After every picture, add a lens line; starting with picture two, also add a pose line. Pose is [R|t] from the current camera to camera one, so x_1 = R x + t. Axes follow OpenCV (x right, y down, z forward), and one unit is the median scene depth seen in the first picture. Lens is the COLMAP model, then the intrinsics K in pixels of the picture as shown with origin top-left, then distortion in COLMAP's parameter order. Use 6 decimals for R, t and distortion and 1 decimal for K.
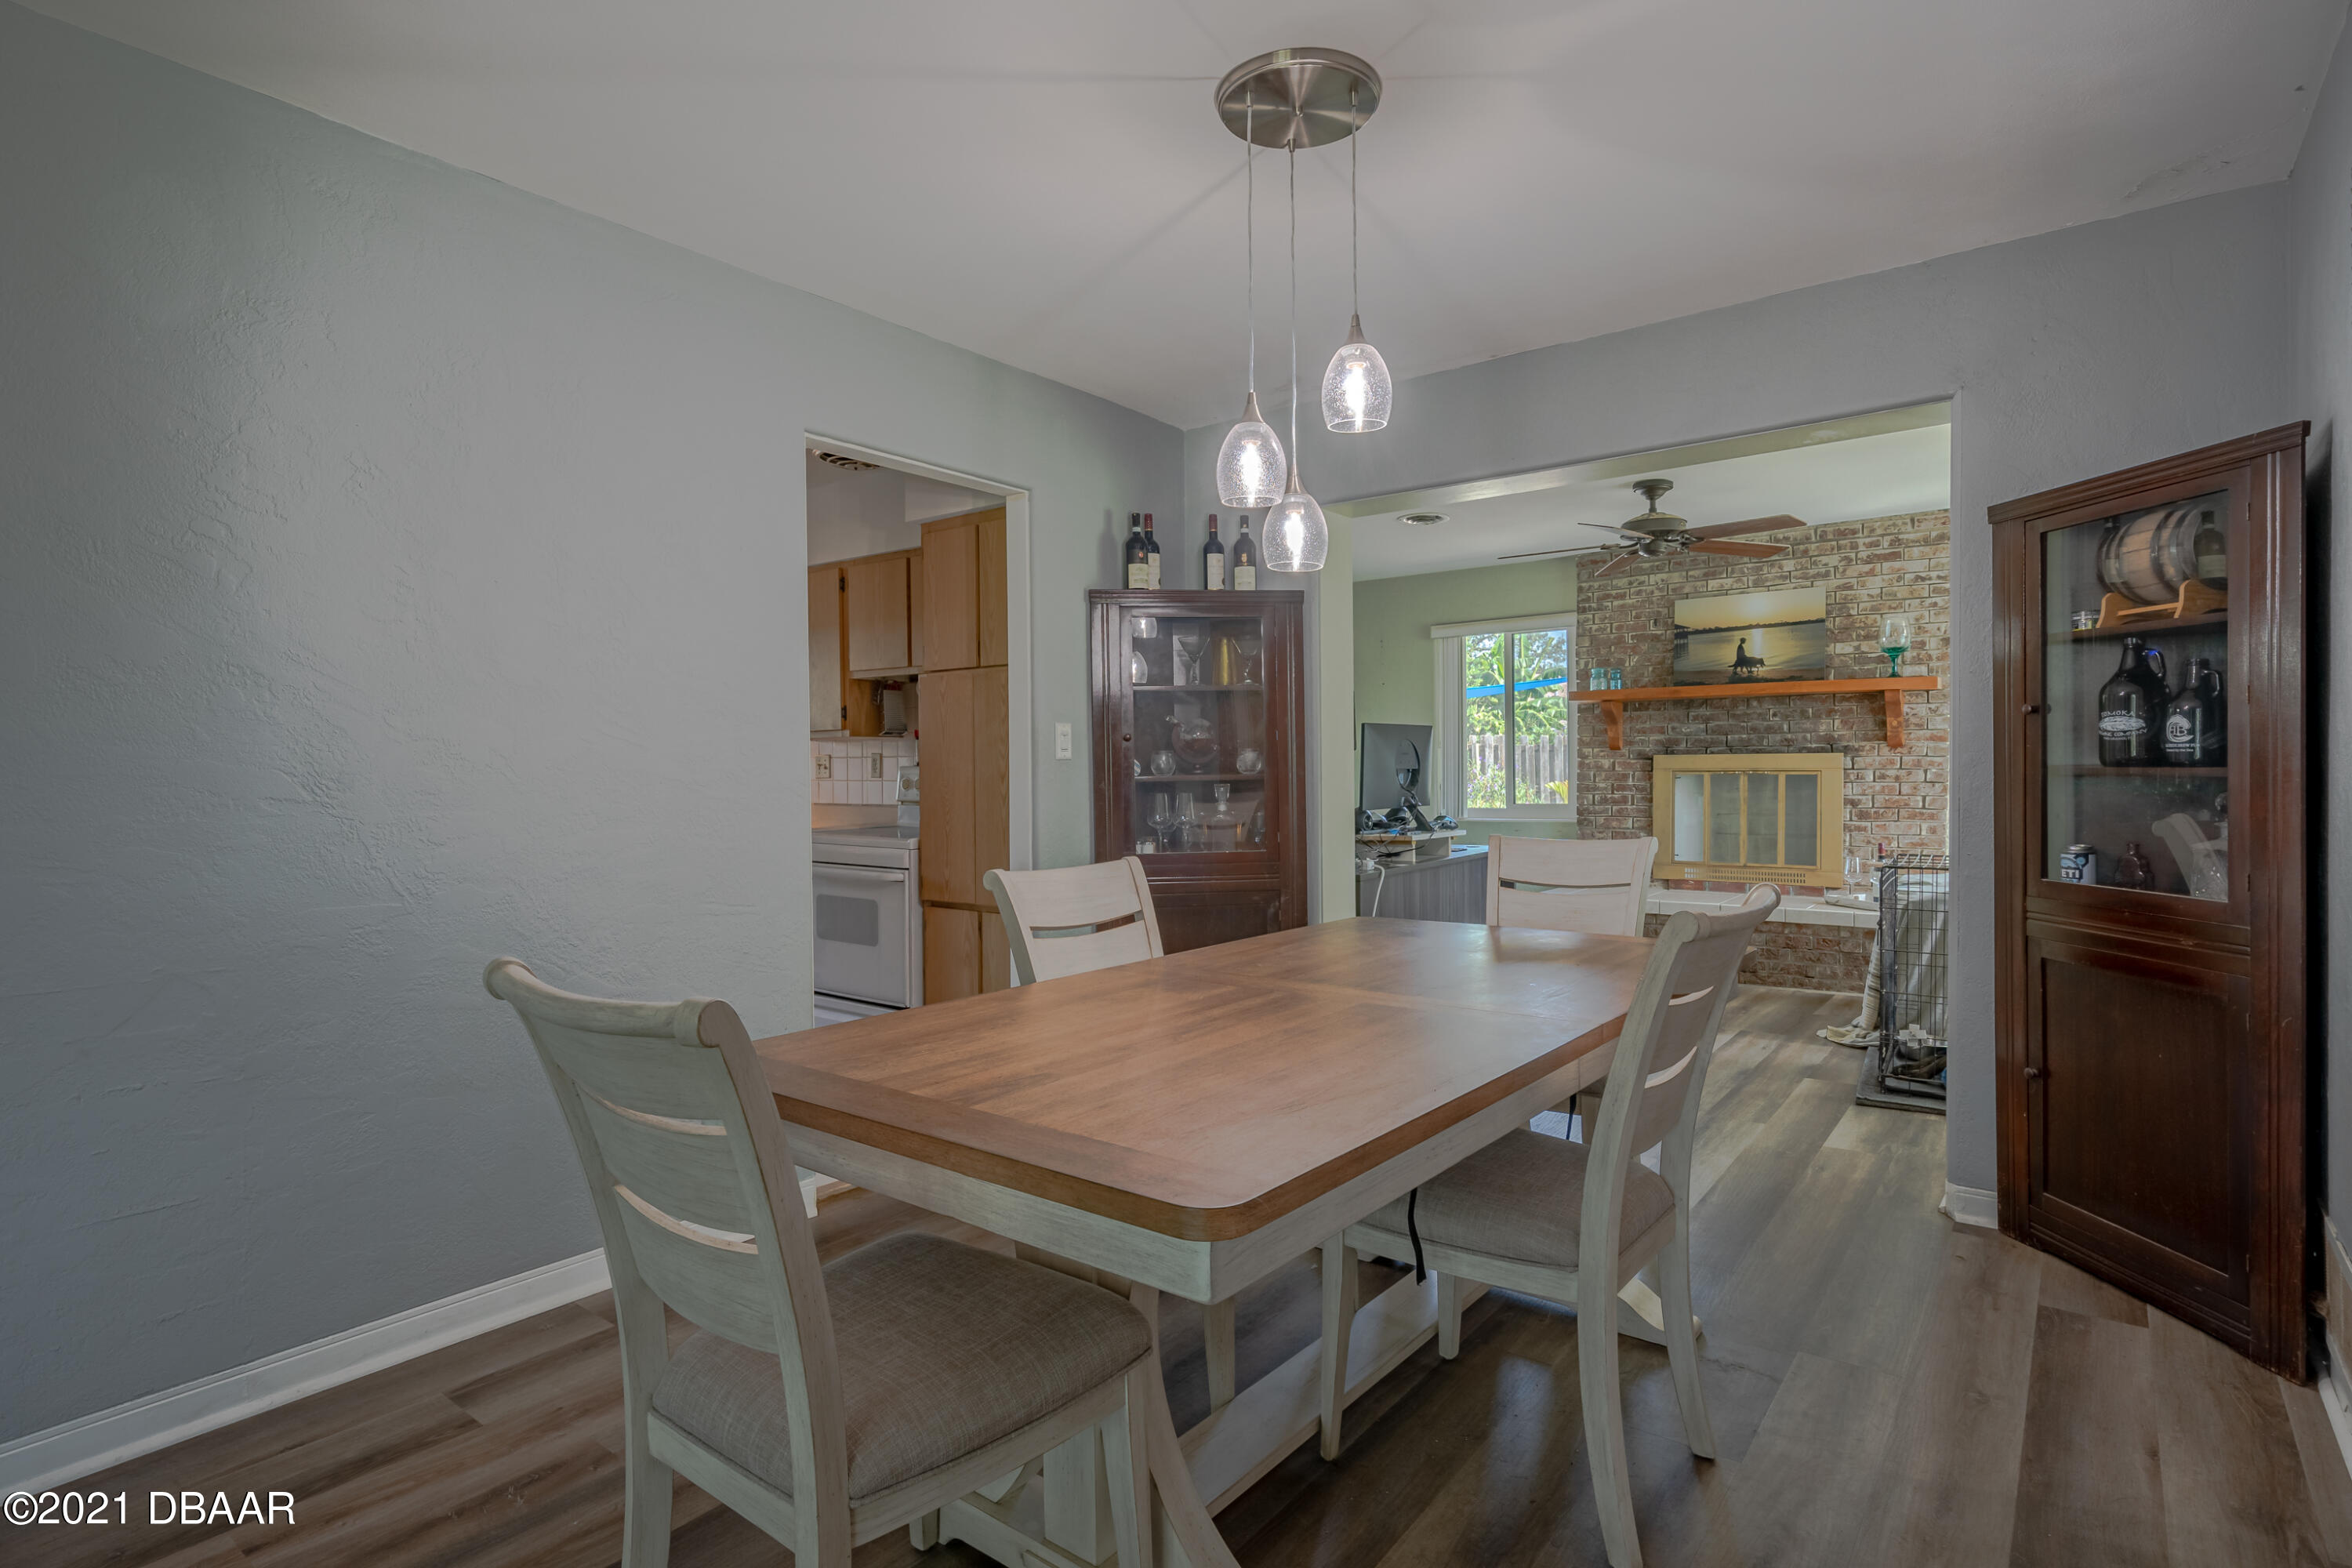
lens RADIAL K [[1191.3, 0, 1193.5], [0, 1191.3, 776.8], [0, 0, 1]] dist [-0.000854, 0.000465]
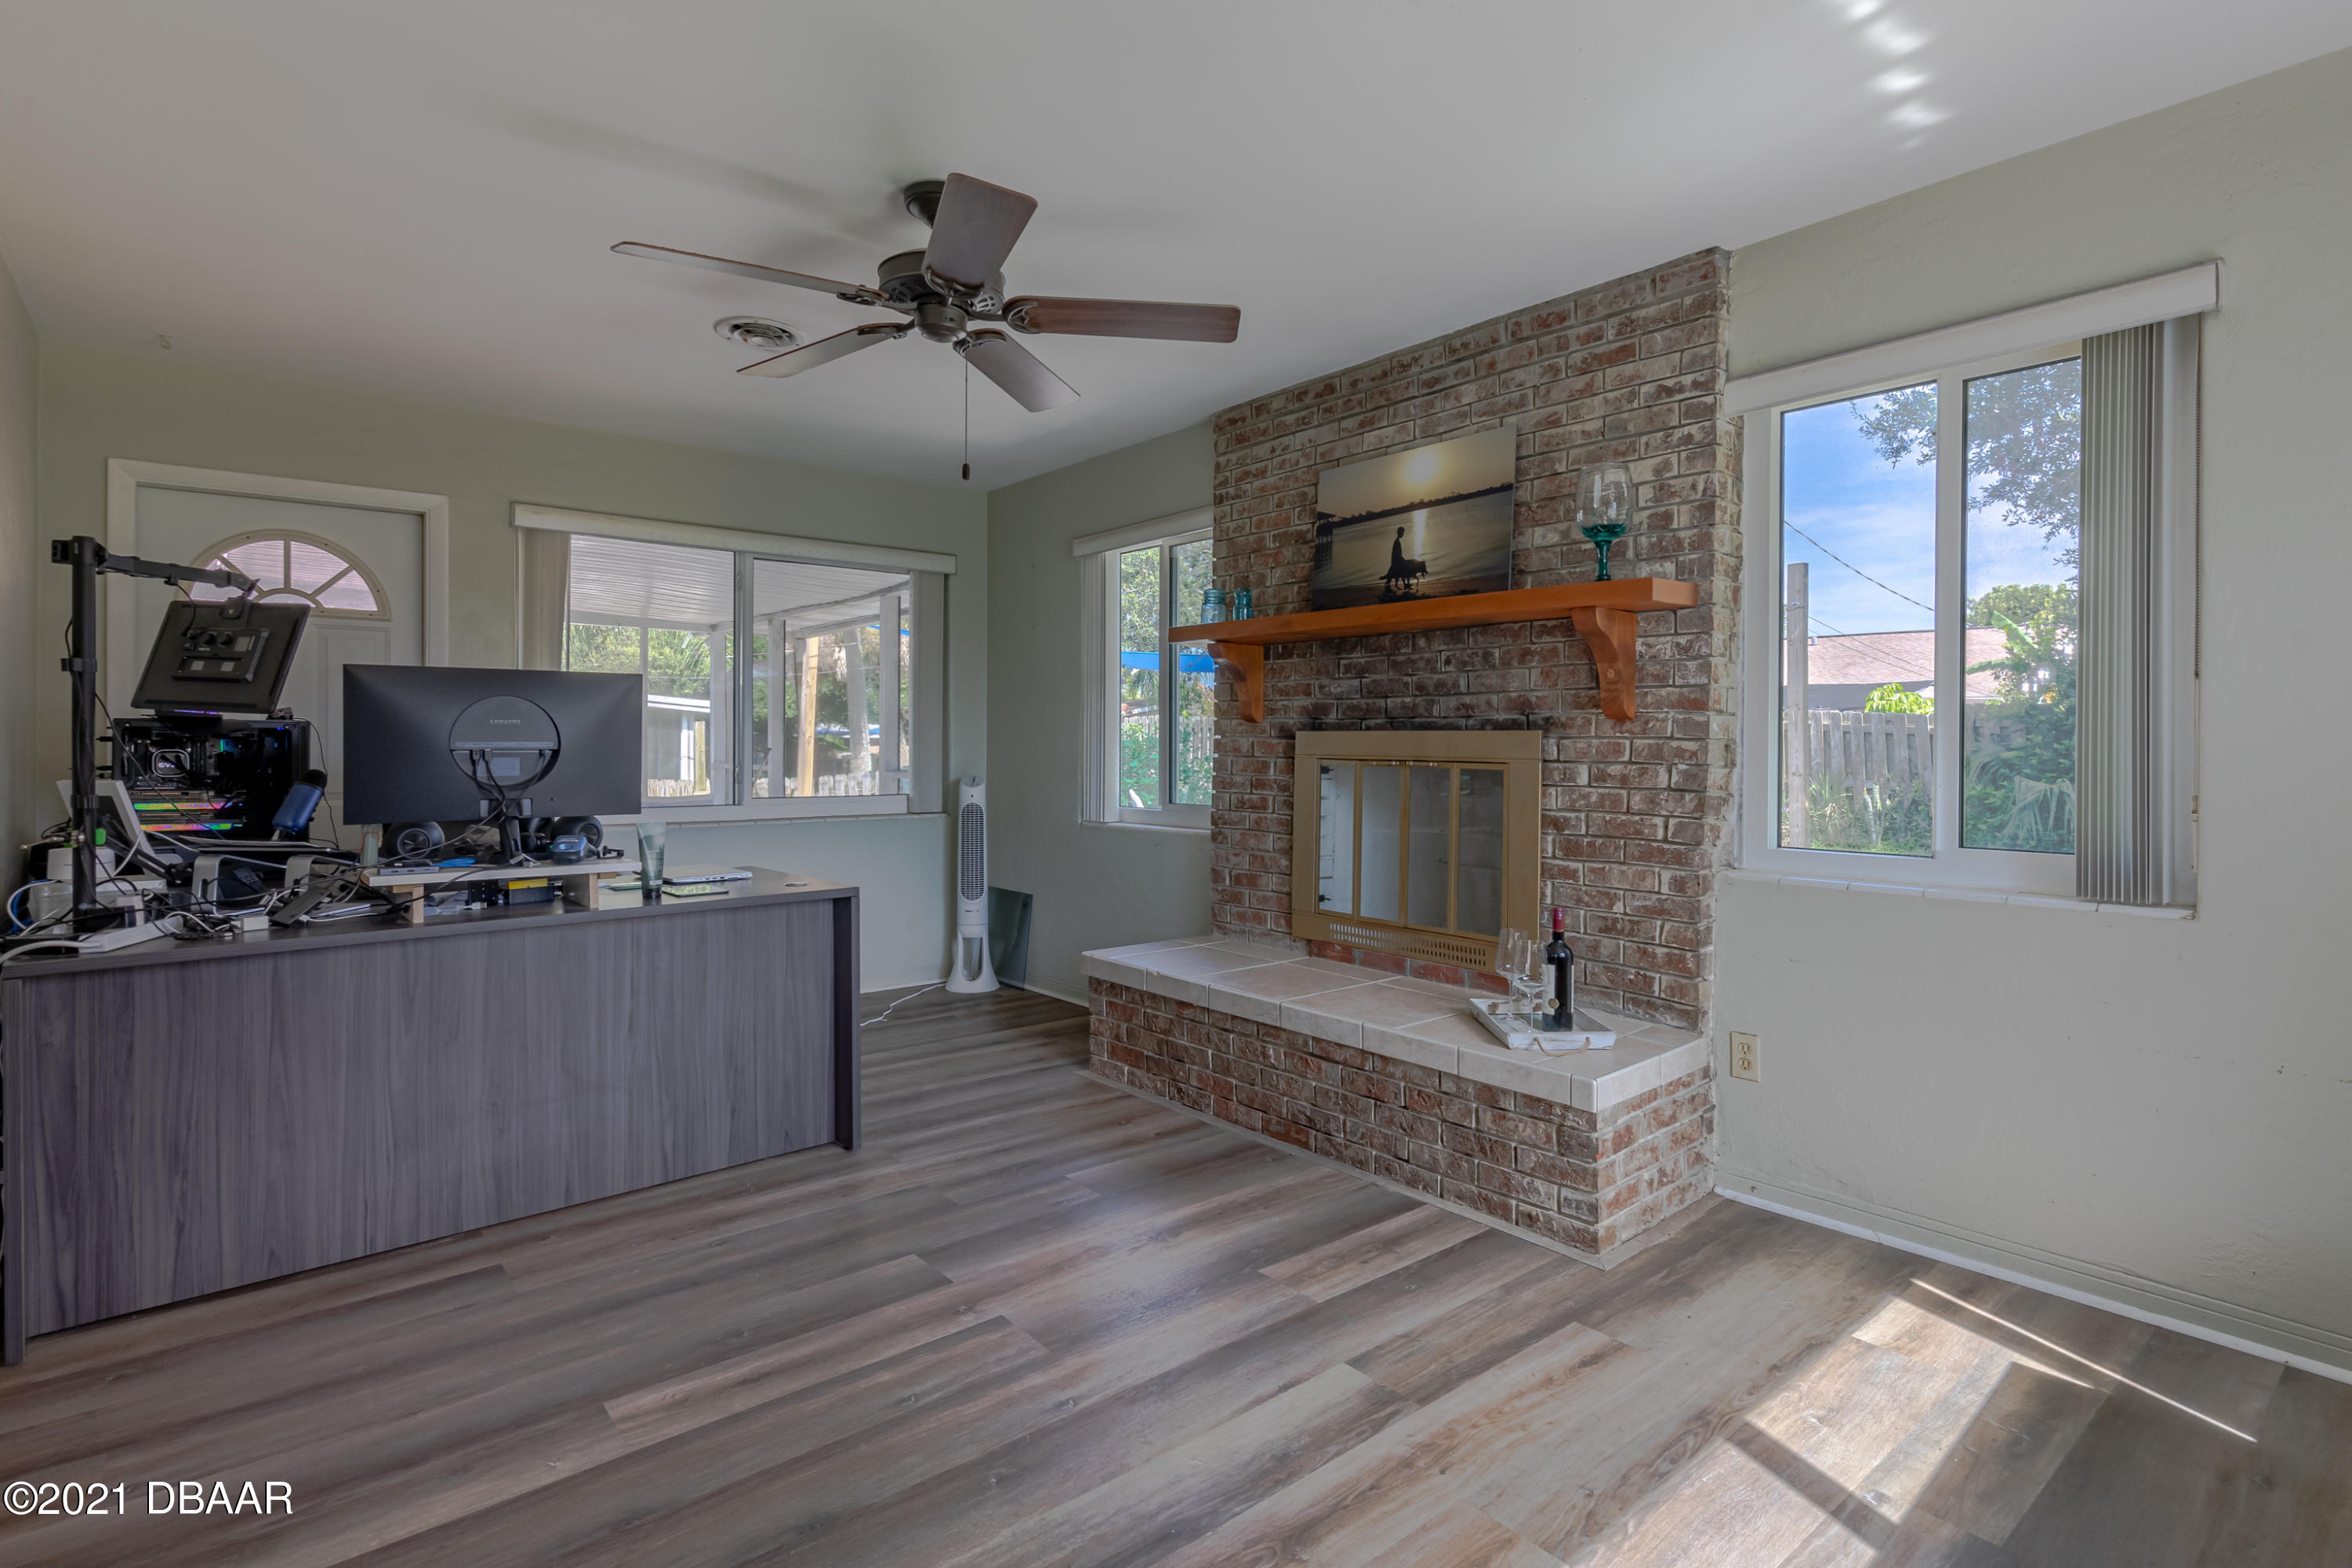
lens RADIAL K [[1154.4, 0, 1174.0], [0, 1154.4, 740.2], [0, 0, 1]] dist [-0.005087, -0.000452]
pose [[0.974537, 0.014002, -0.223788, 0.502091], [-0.016099, 0.999842, -0.007550, -0.009208], [0.223646, 0.010961, 0.974609, 0.457564]]
